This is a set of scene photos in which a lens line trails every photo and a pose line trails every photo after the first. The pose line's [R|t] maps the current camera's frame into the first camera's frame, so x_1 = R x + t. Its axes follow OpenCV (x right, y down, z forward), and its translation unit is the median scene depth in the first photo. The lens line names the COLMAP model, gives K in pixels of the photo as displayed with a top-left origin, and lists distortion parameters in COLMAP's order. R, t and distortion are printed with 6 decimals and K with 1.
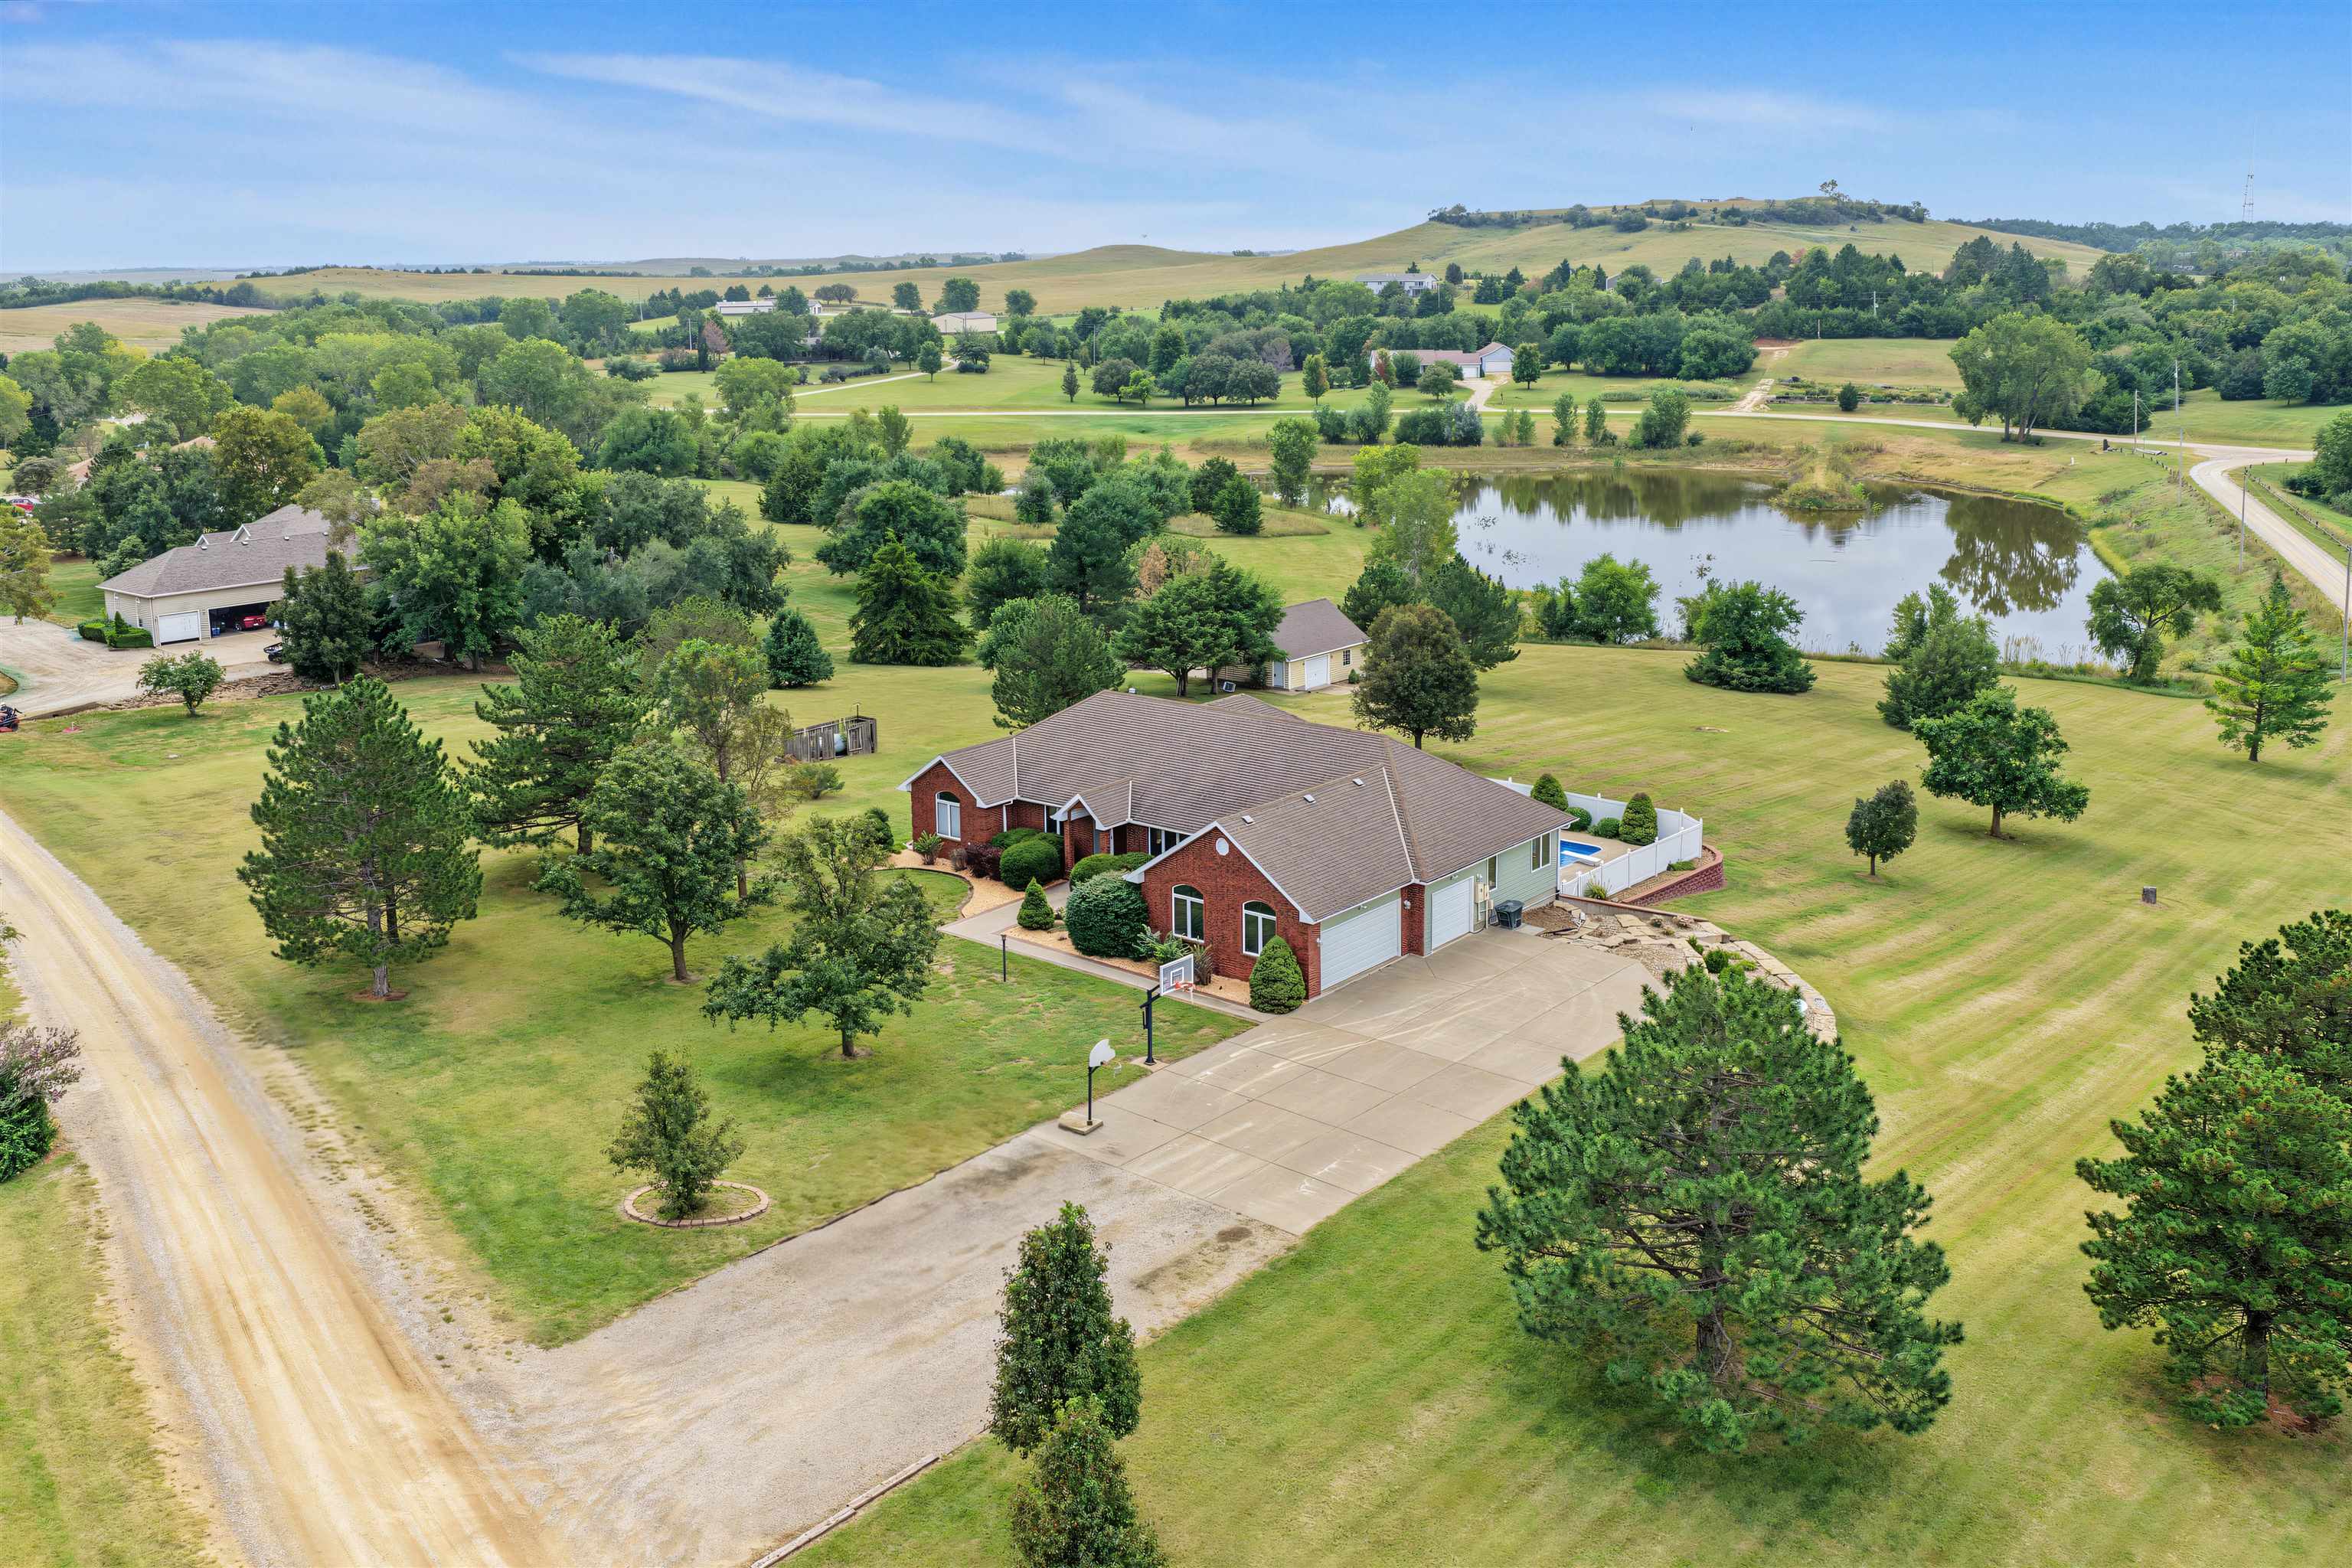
lens RADIAL K [[1899.7, 0, 1177.8], [0, 1899.7, 771.9], [0, 0, 1]] dist [-0.005625, -0.001387]
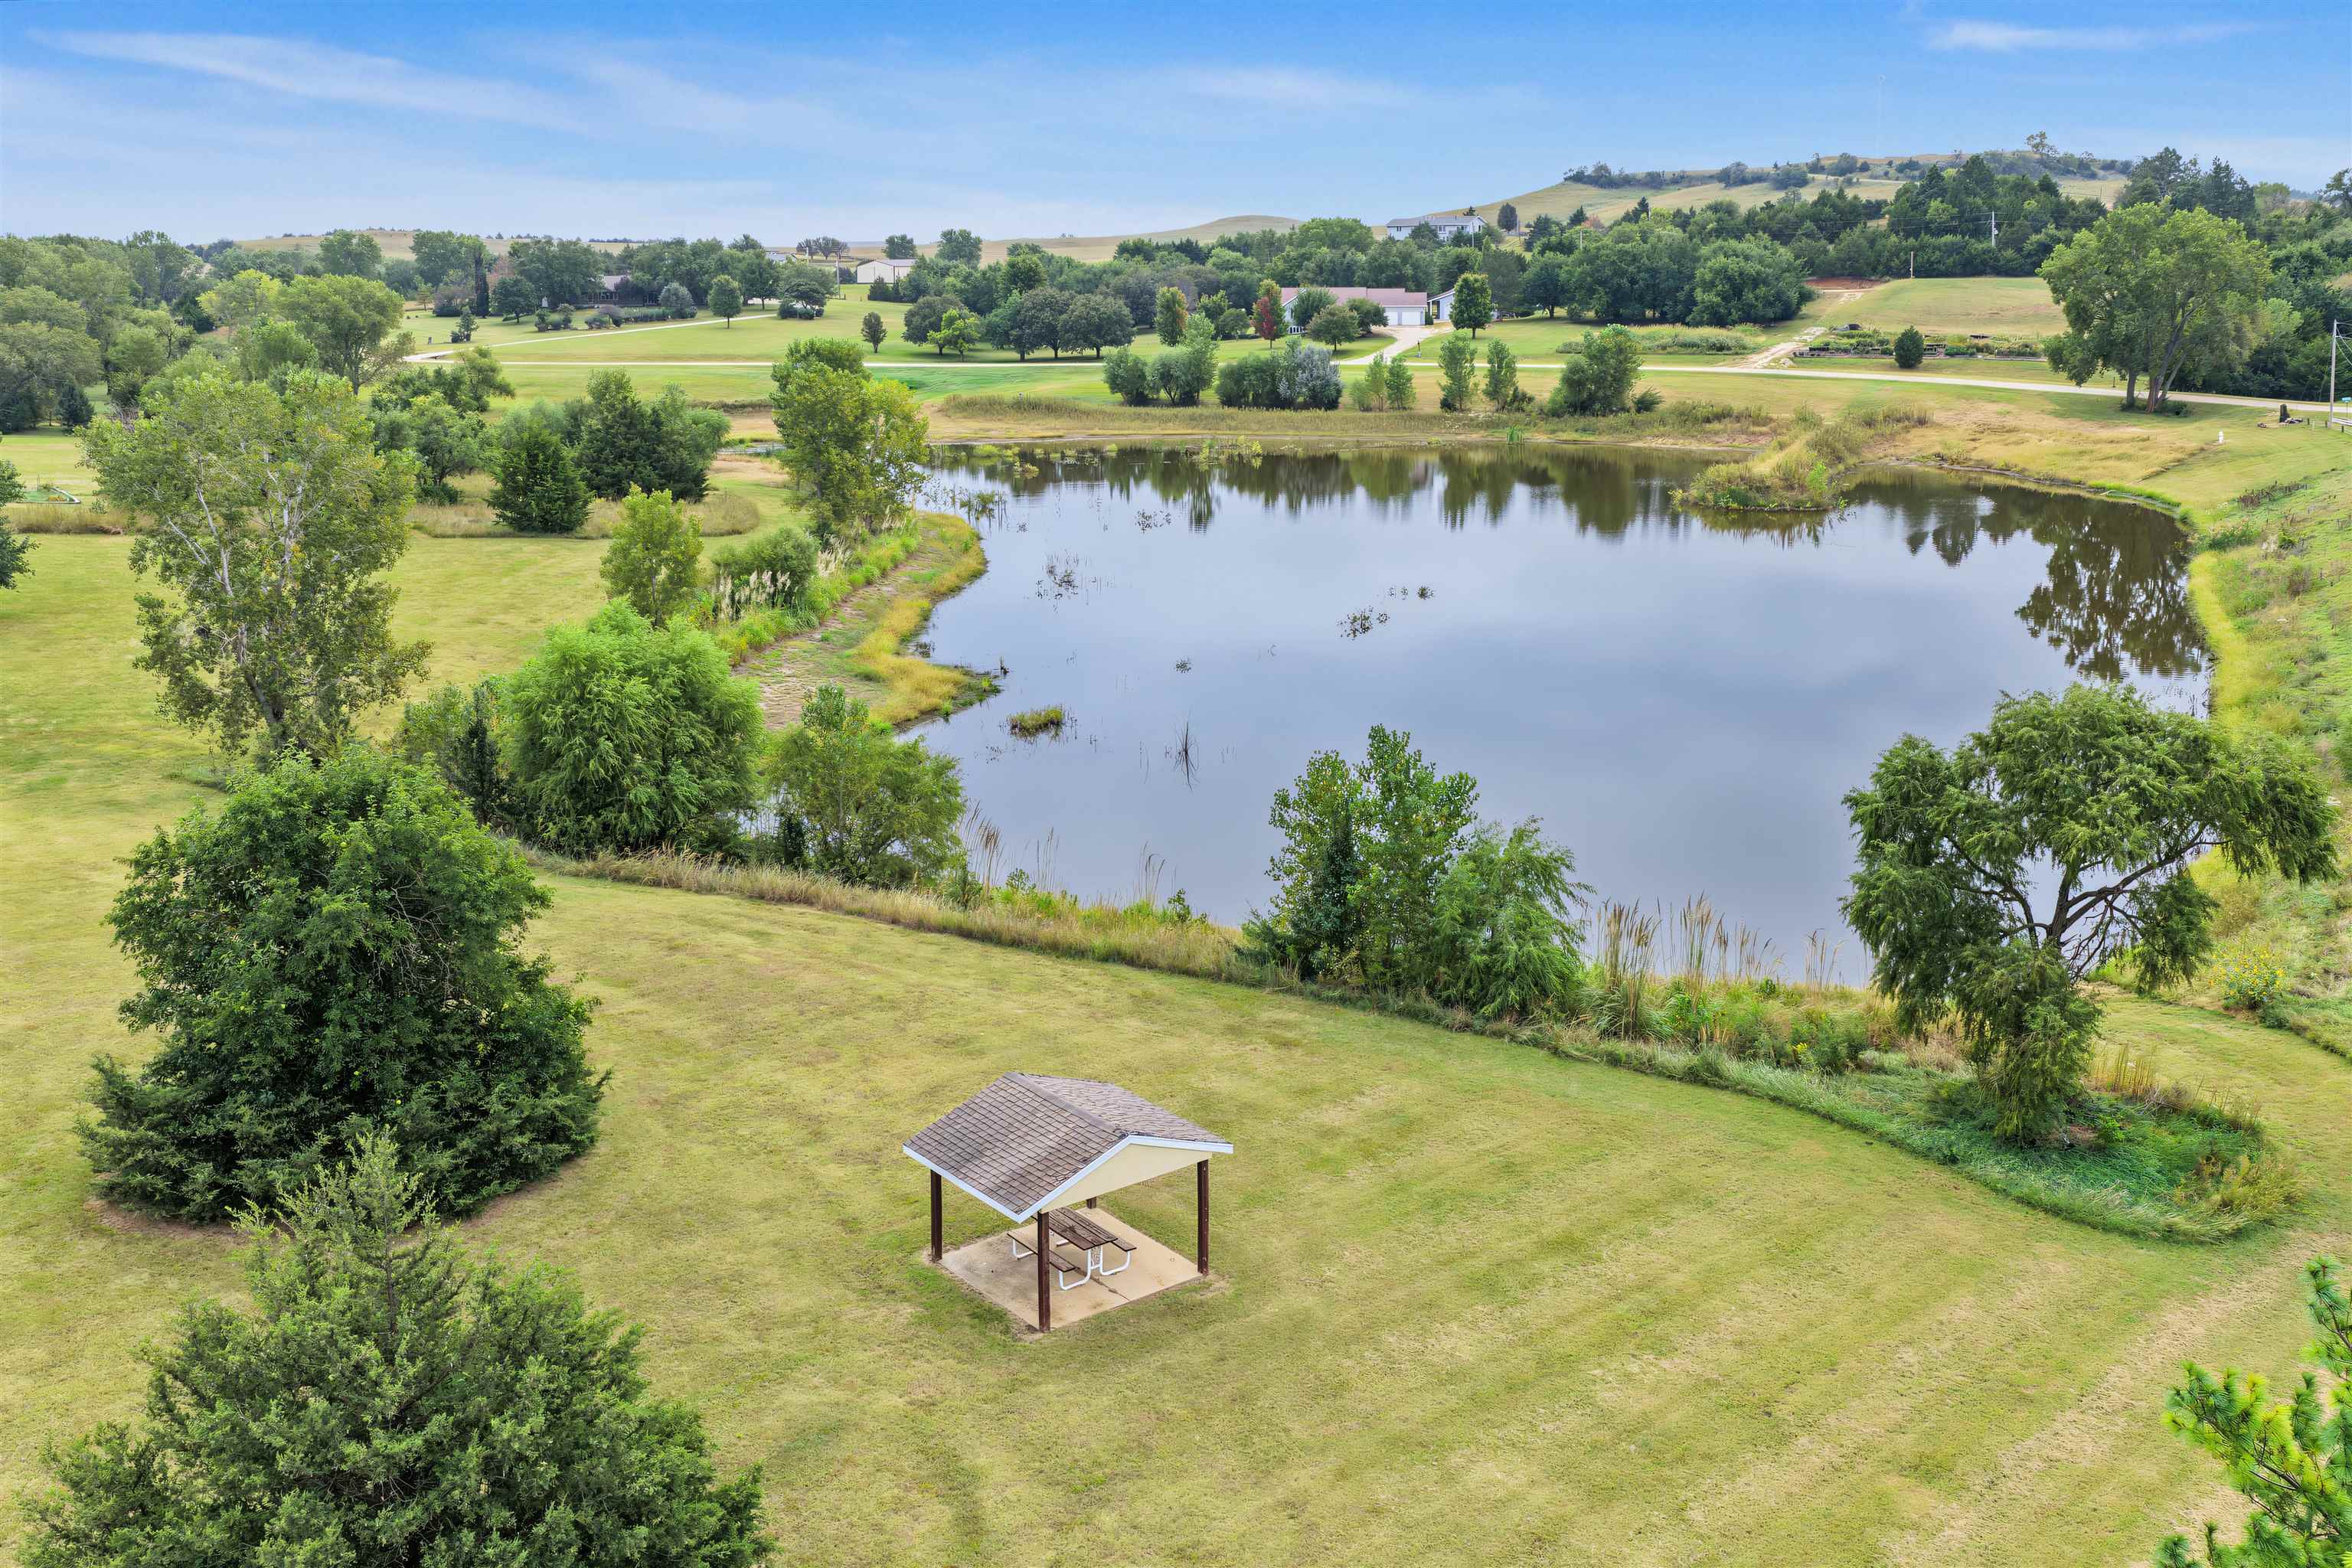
lens RADIAL K [[1899.7, 0, 1173.9], [0, 1899.7, 797.1], [0, 0, 1]] dist [-0.005625, -0.001387]
pose [[0.993426, 0.035349, -0.108886, 0.180205], [-0.033681, 0.999286, 0.017121, -0.041590], [0.109413, -0.013341, 0.993907, 0.309496]]
